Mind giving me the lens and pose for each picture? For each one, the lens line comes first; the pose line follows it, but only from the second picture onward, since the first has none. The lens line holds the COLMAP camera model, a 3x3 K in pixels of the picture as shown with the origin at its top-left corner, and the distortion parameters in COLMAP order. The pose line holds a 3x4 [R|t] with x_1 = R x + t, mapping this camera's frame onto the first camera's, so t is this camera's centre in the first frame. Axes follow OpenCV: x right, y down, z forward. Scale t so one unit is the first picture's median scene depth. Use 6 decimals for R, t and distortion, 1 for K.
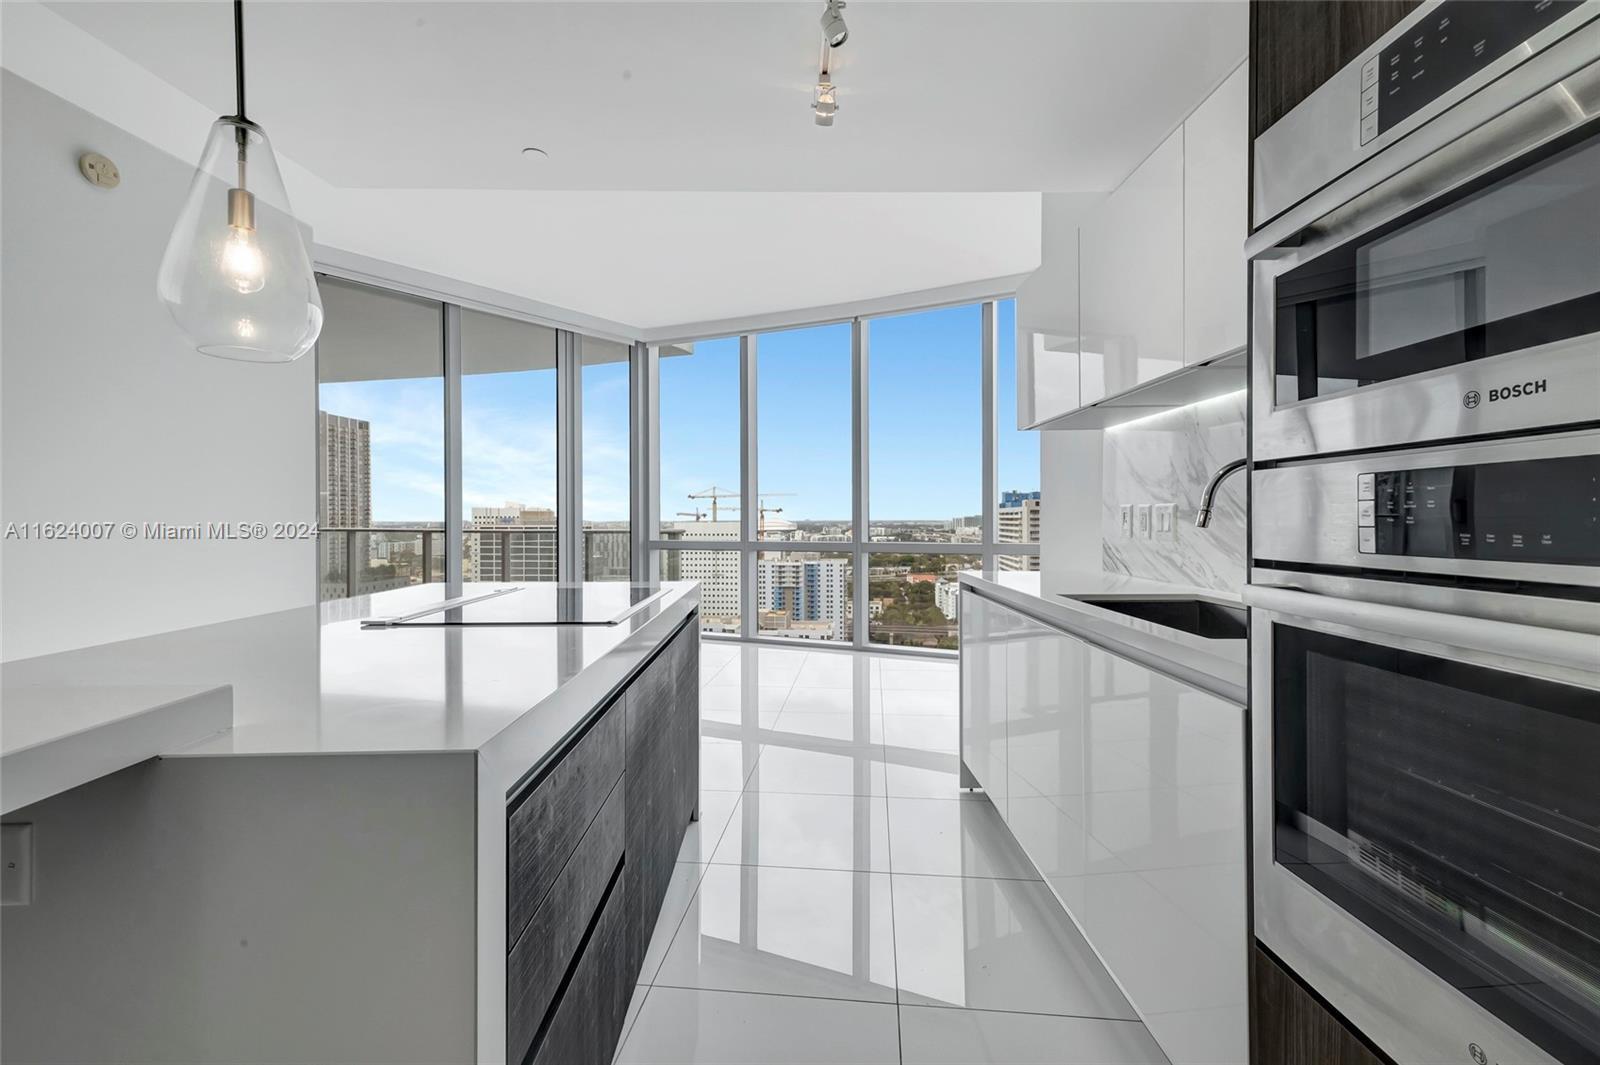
lens RADIAL K [[692.5, 0, 796.4], [0, 692.5, 517.7], [0, 0, 1]] dist [0.001164, 0.000156]
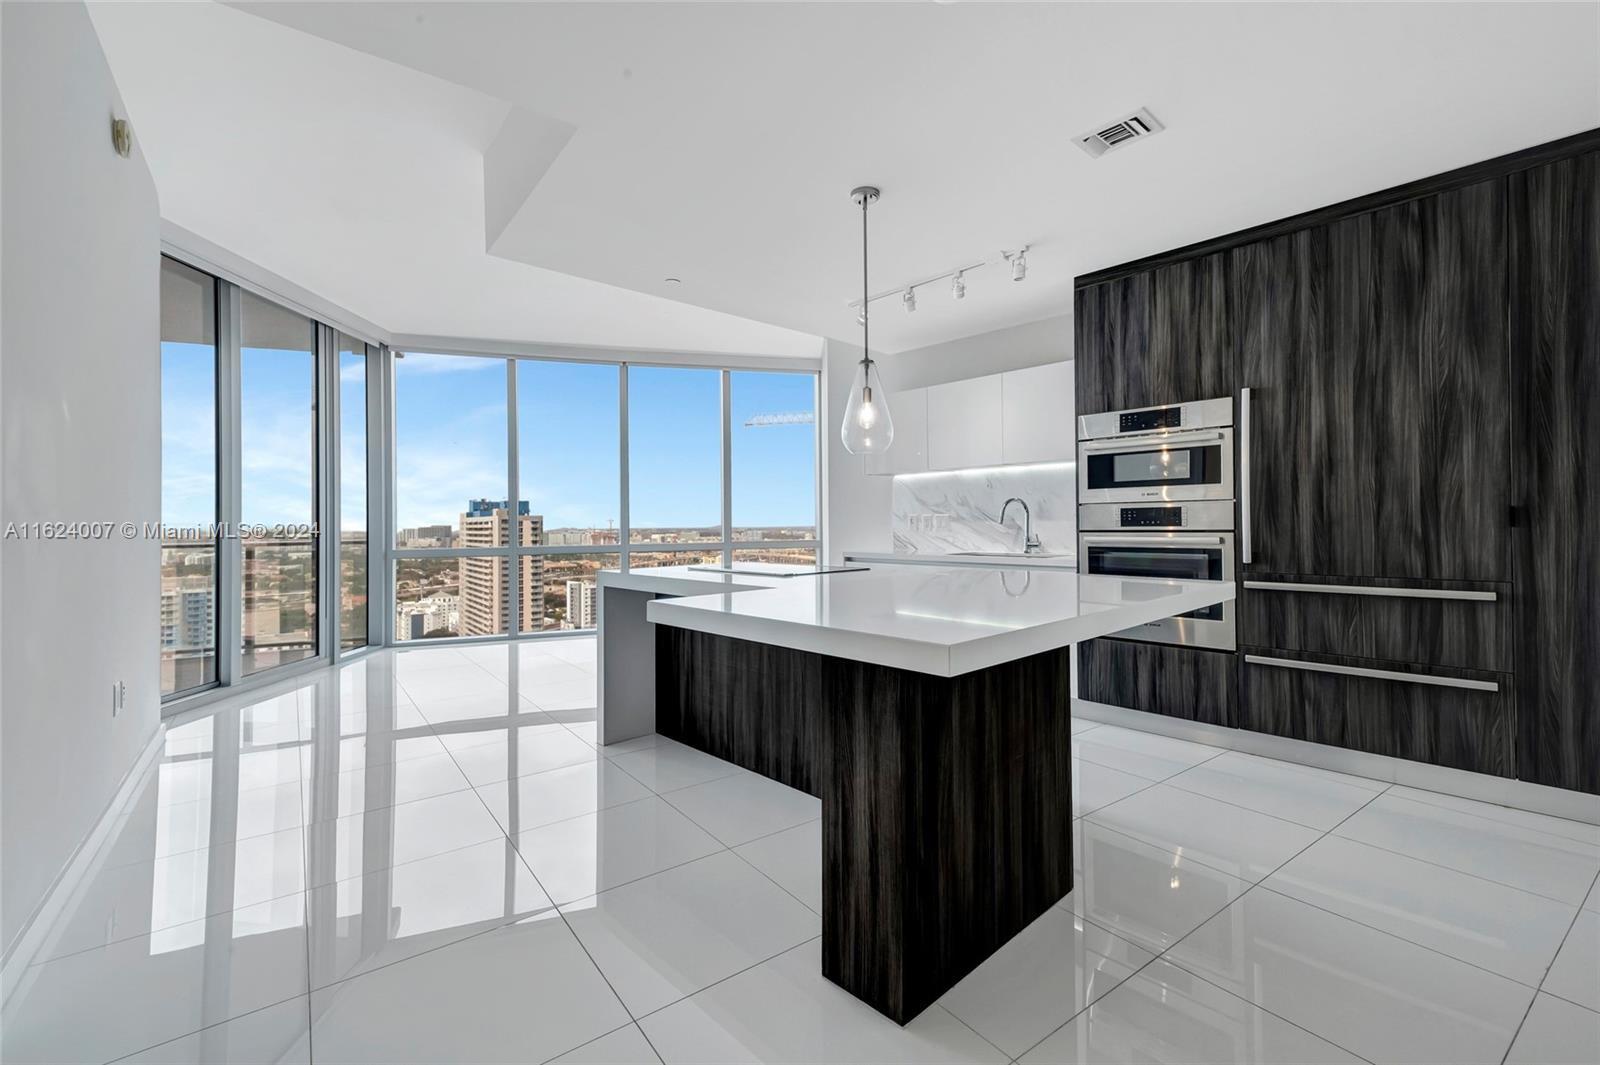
lens RADIAL K [[705.4, 0, 800.0], [0, 705.4, 532.5], [0, 0, 1]] dist [0.023152, 0.000091]
pose [[0.734845, -0.015213, 0.678064, -0.524371], [0.010124, 0.999883, 0.011461, 0.002564], [-0.678159, -0.001557, 0.734913, -0.132677]]
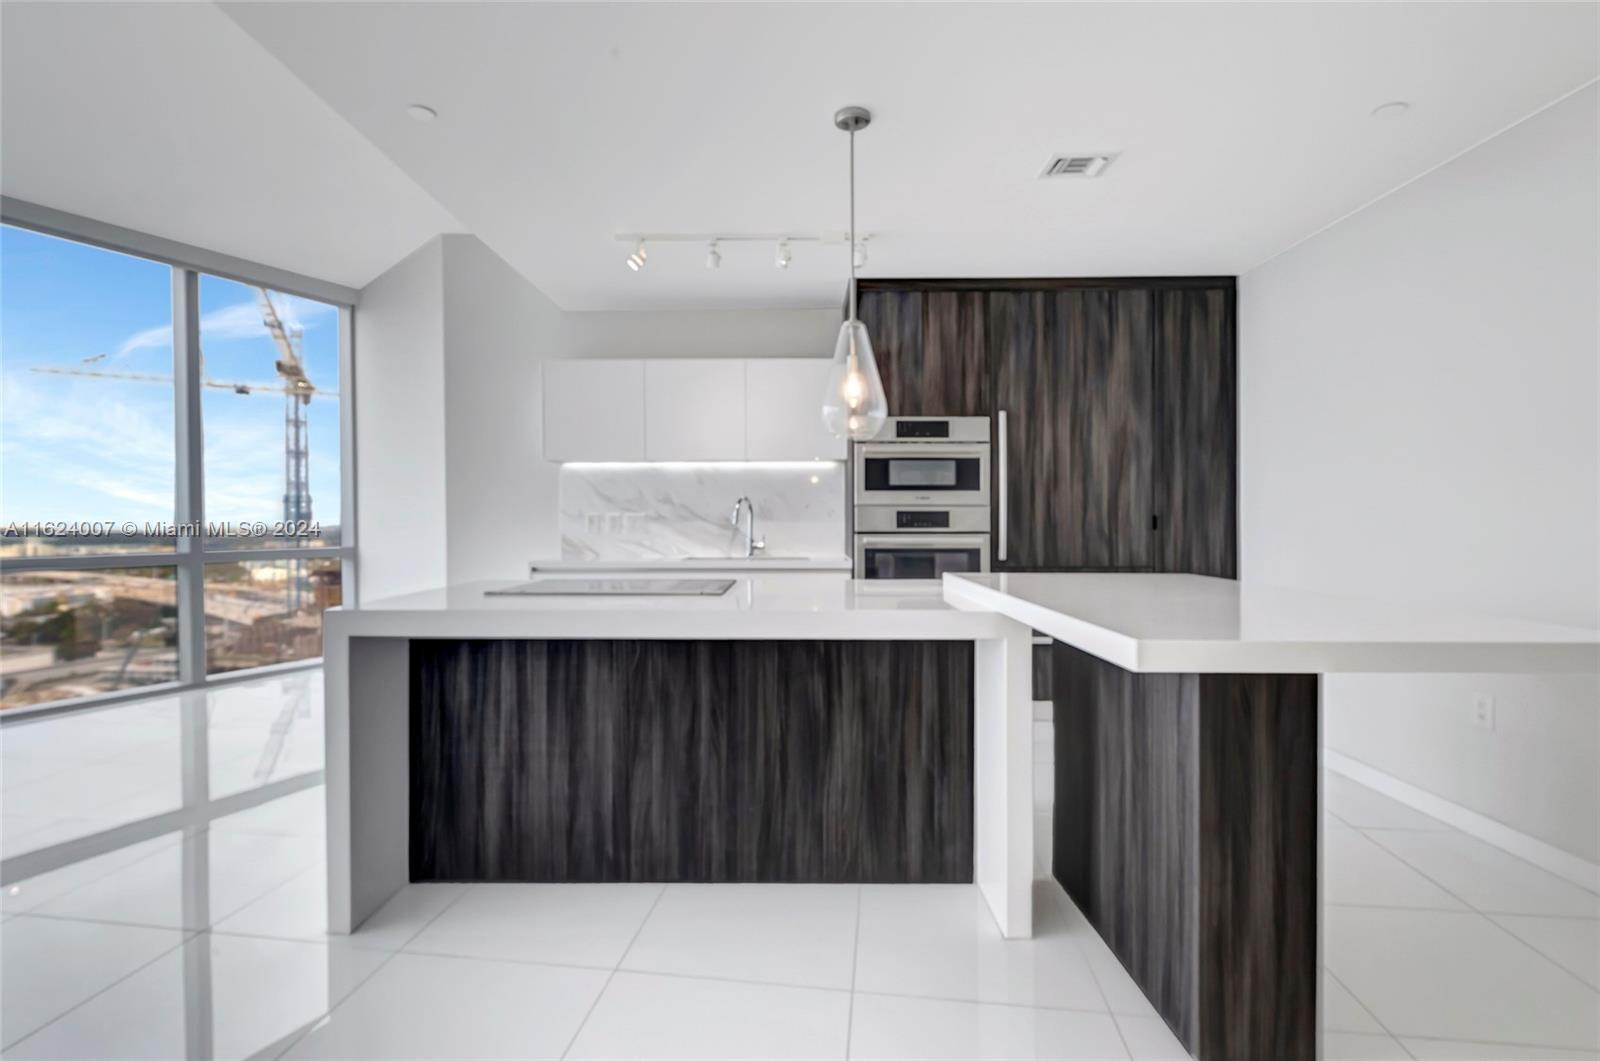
lens RADIAL K [[738.5, 0, 795.6], [0, 738.5, 536.1], [0, 0, 1]] dist [-0.000338, 0.000042]
pose [[0.003294, -0.020541, 0.999784, -0.573862], [0.002241, 0.999787, 0.020534, 0.000223], [-0.999992, 0.002173, 0.003339, 0.229286]]
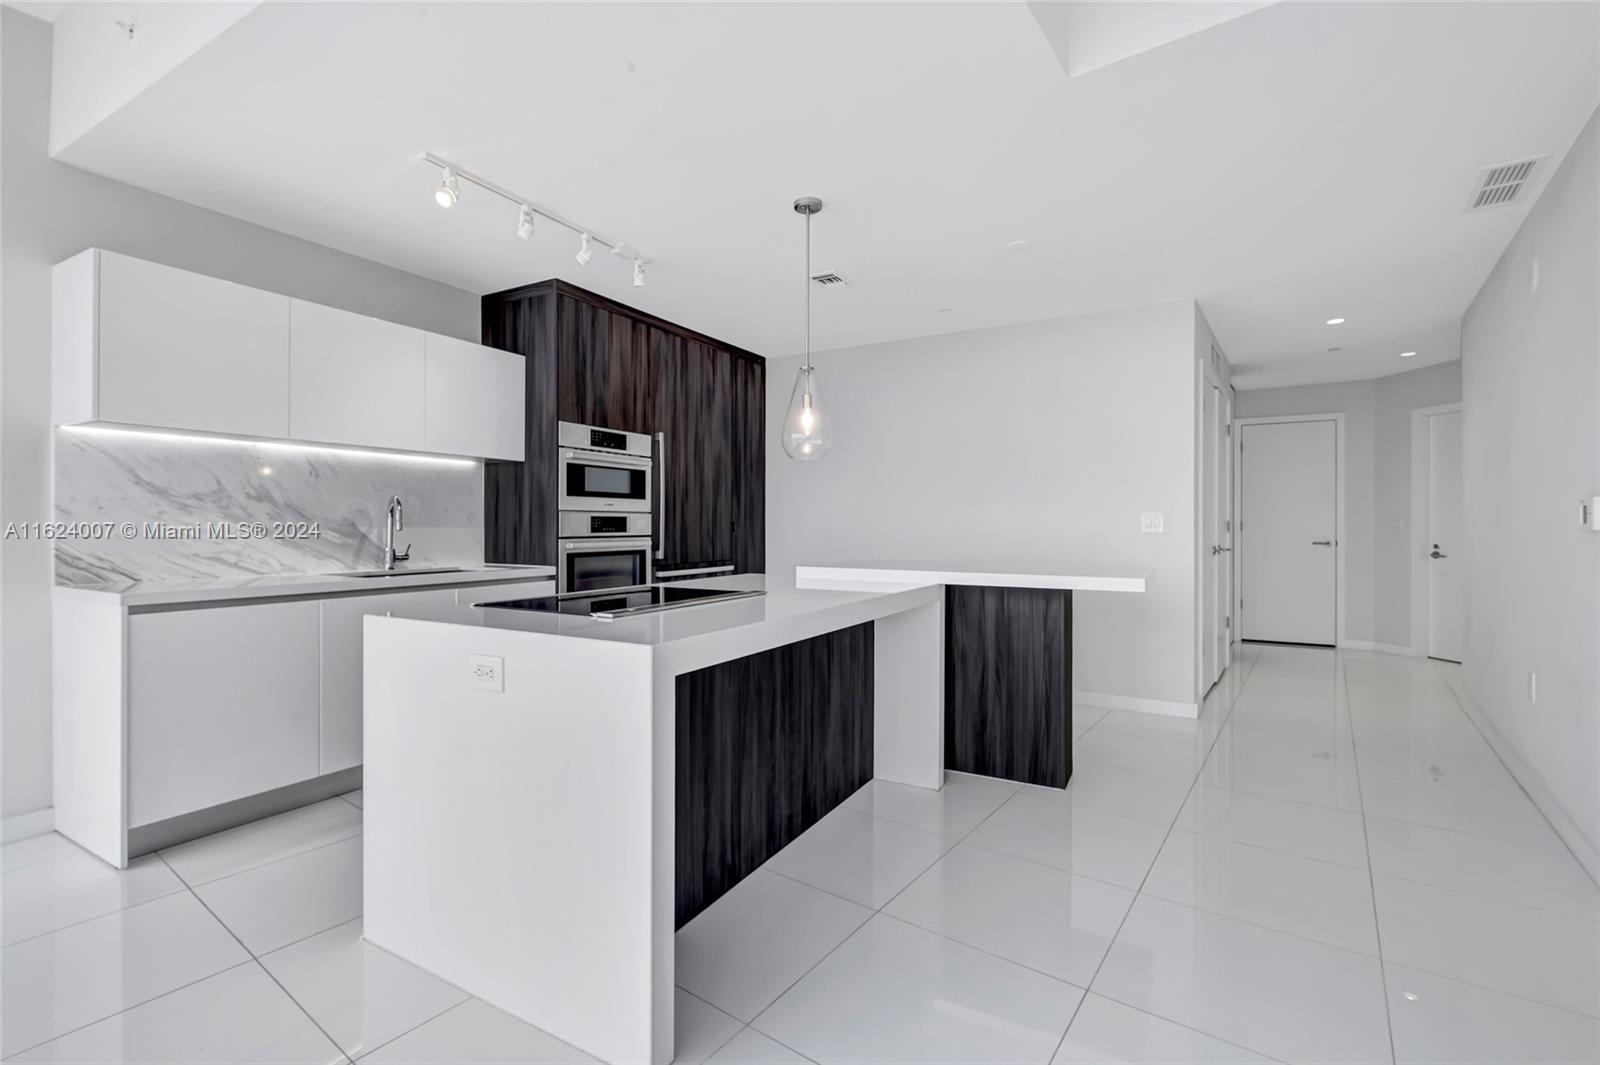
lens RADIAL K [[713.1, 0, 804.8], [0, 713.1, 542.7], [0, 0, 1]] dist [0.002093, 0.000121]
pose [[-0.875106, -0.013548, 0.483742, -0.399185], [-0.000748, 0.999645, 0.026642, -0.001790], [-0.483931, 0.022953, -0.874805, 0.641833]]
